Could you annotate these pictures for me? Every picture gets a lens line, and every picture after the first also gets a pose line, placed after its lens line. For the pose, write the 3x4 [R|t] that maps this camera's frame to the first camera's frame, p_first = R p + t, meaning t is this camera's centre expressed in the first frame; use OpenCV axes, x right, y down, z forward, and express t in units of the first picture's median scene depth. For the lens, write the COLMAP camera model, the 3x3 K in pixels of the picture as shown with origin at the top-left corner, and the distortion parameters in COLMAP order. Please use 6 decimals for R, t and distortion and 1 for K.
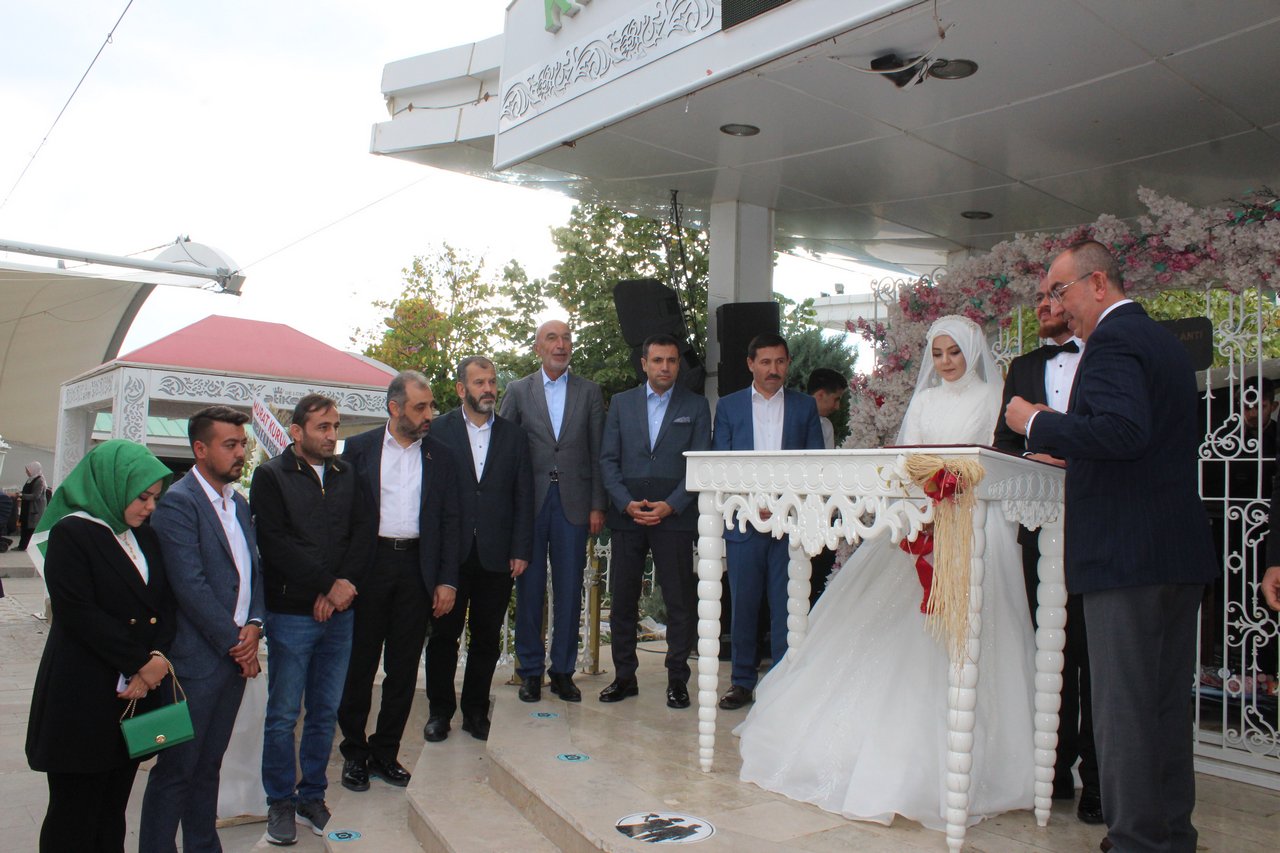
lens RADIAL K [[1055.6, 0, 633.4], [0, 1055.6, 412.8], [0, 0, 1]] dist [-0.177030, 0.164627]
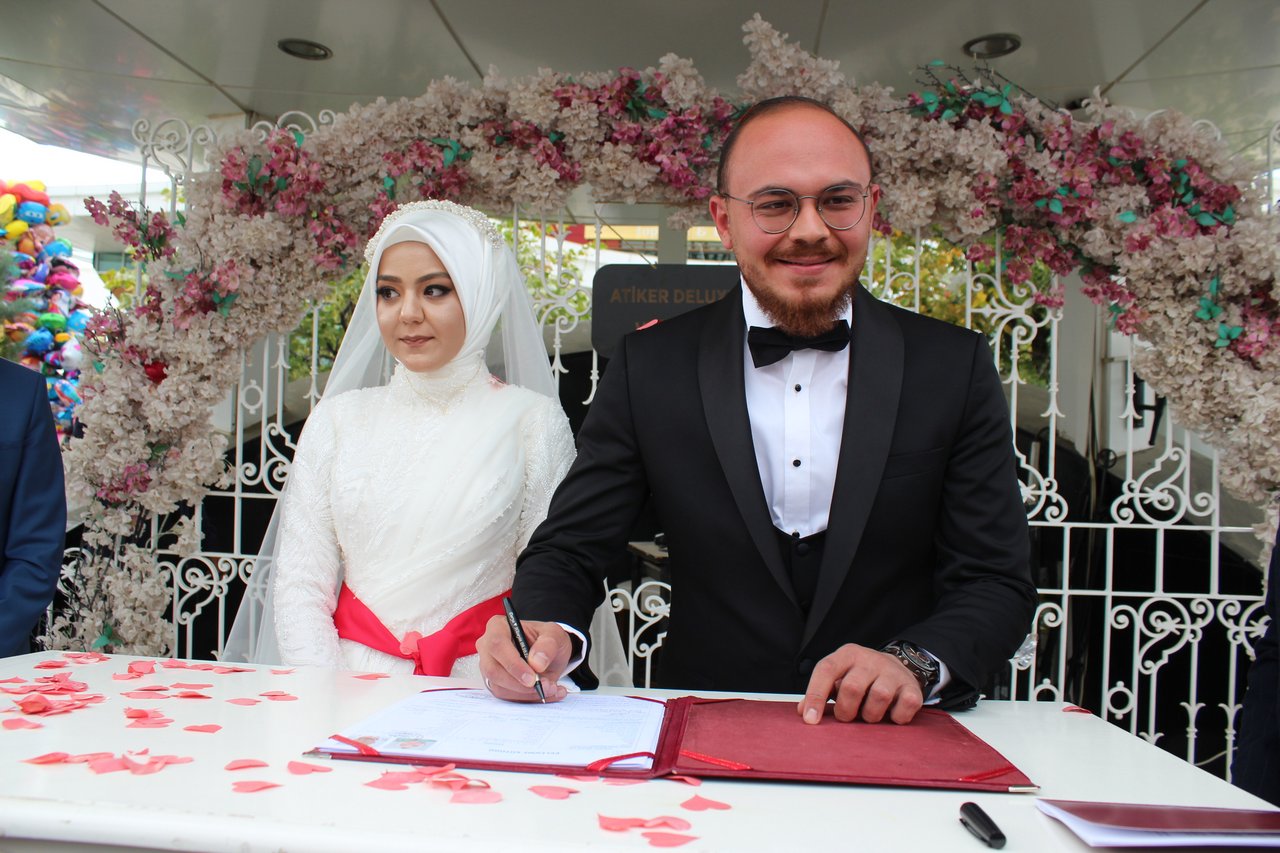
lens RADIAL K [[1055.6, 0, 644.8], [0, 1055.6, 418.4], [0, 0, 1]] dist [-0.177030, 0.164627]
pose [[0.687238, -0.003723, 0.726422, 0.052653], [-0.055480, 0.996797, 0.057596, -0.032242], [-0.724310, -0.079883, 0.684831, 0.561140]]
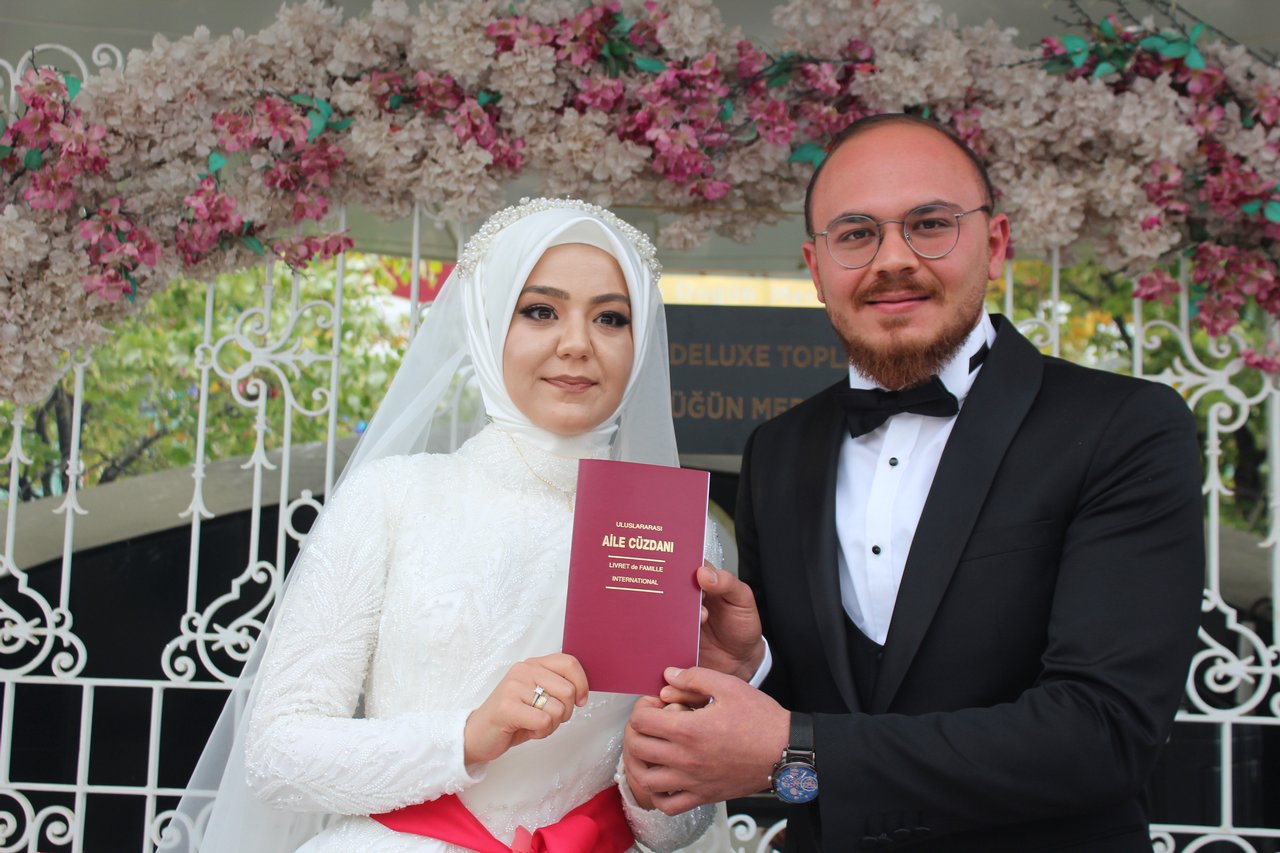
lens RADIAL K [[1859.6, 0, 648.2], [0, 1859.6, 403.6], [0, 0, 1]] dist [-0.032824, 0.000000]
pose [[0.647180, 0.087938, 0.757248, 0.001383], [-0.063392, 0.996092, -0.061497, -0.012459], [-0.759697, -0.008204, 0.650226, 0.541393]]
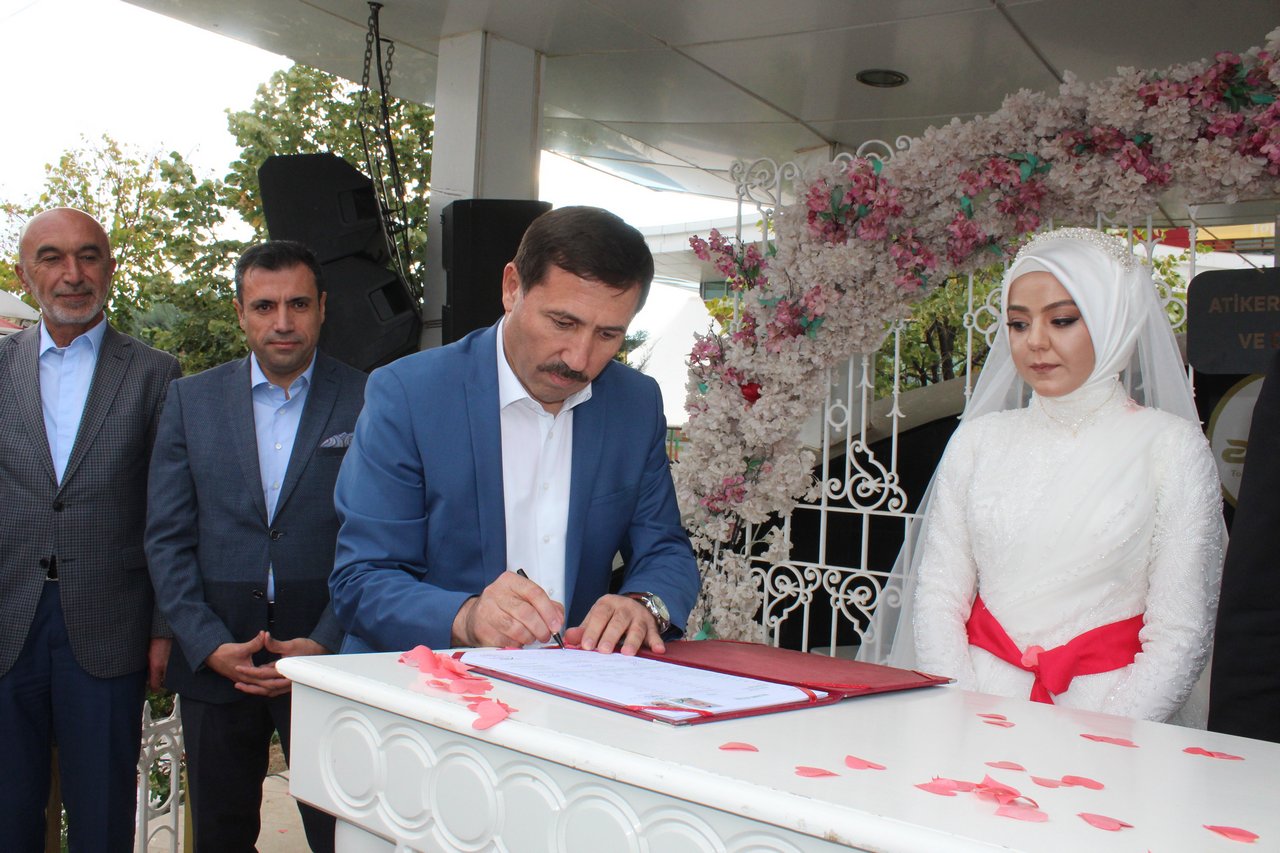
lens RADIAL K [[1055.6, 0, 641.7], [0, 1055.6, 417.1], [0, 0, 1]] dist [-0.177030, 0.164627]
pose [[0.966468, 0.007879, 0.256667, 0.051833], [-0.024707, 0.997745, 0.062405, -0.033229], [-0.255596, -0.066654, 0.964483, 0.552560]]
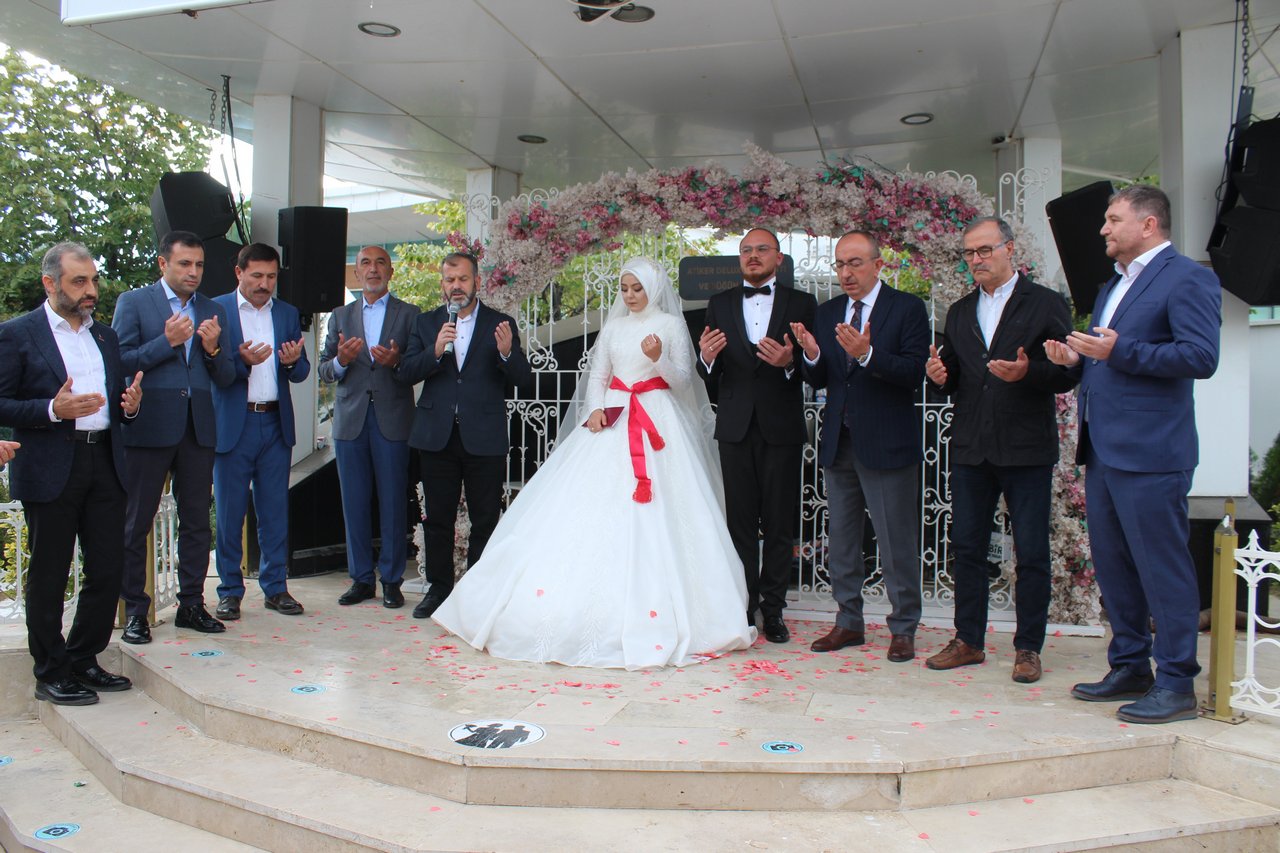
lens RADIAL K [[1055.6, 0, 640.1], [0, 1055.6, 412.5], [0, 0, 1]] dist [-0.177030, 0.164627]
pose [[0.803544, -0.027328, 0.594618, -0.281567], [-0.025936, 0.996389, 0.080842, -0.002169], [-0.594680, -0.080382, 0.799934, 0.070684]]
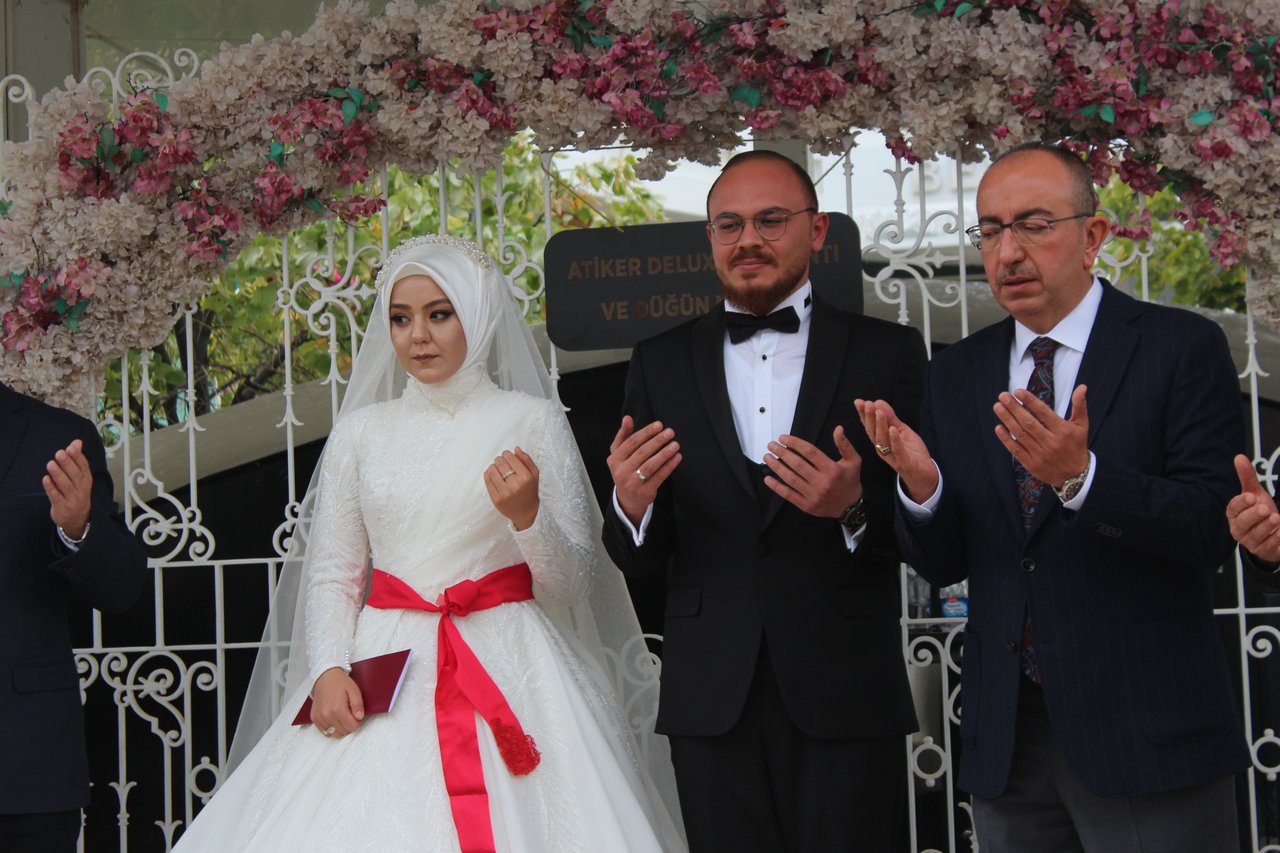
lens RADIAL K [[3069.0, 0, 639.8], [0, 3069.0, 409.4], [0, 0, 1]] dist [0.089727, 0.000000]
pose [[0.761152, -0.010407, 0.648491, -0.316624], [0.013931, 0.999903, -0.000304, -0.008338], [-0.648424, 0.009265, 0.761223, 0.031961]]
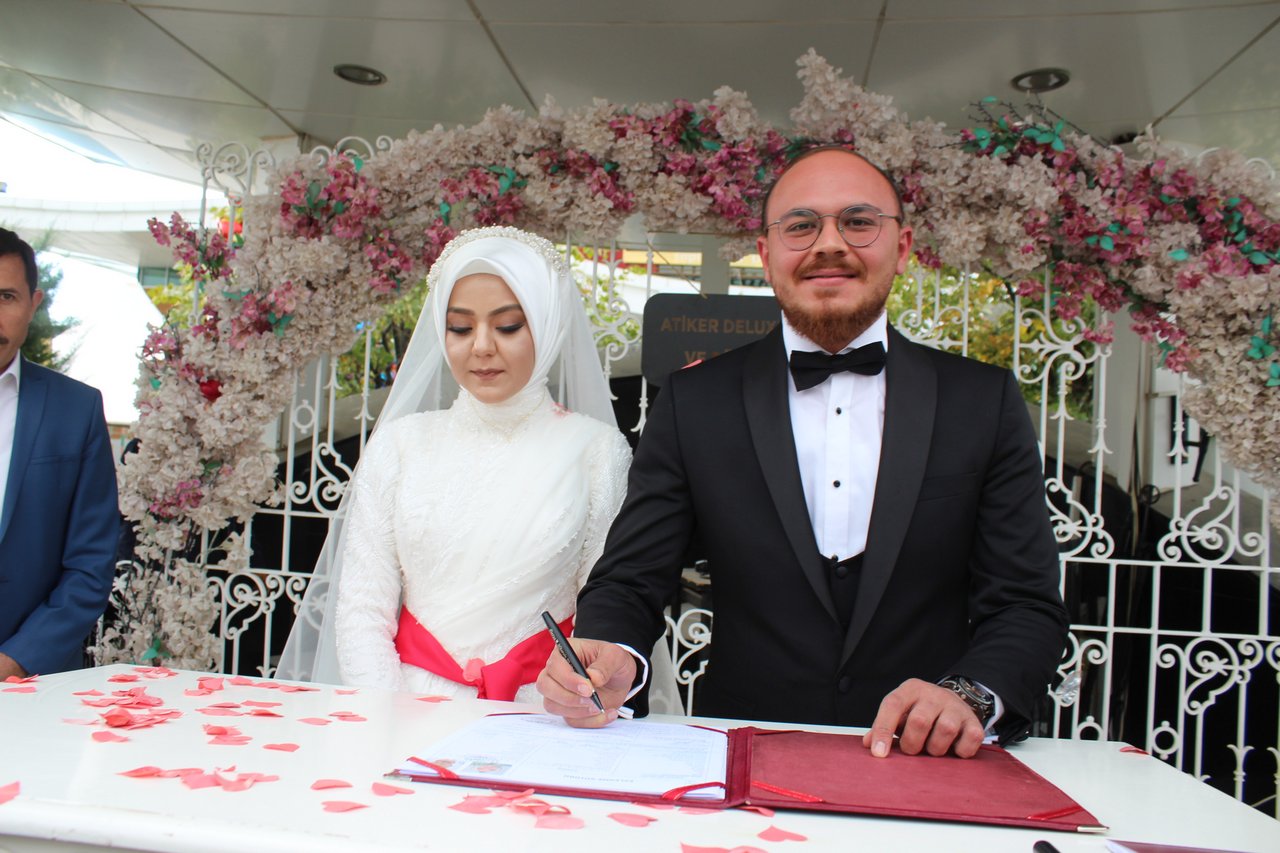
lens RADIAL K [[1055.6, 0, 645.2], [0, 1055.6, 418.5], [0, 0, 1]] dist [-0.177030, 0.164627]
pose [[0.709681, 0.026763, 0.704015, 0.044895], [-0.074596, 0.996515, 0.037314, -0.033948], [-0.700563, -0.078998, 0.709204, 0.563333]]
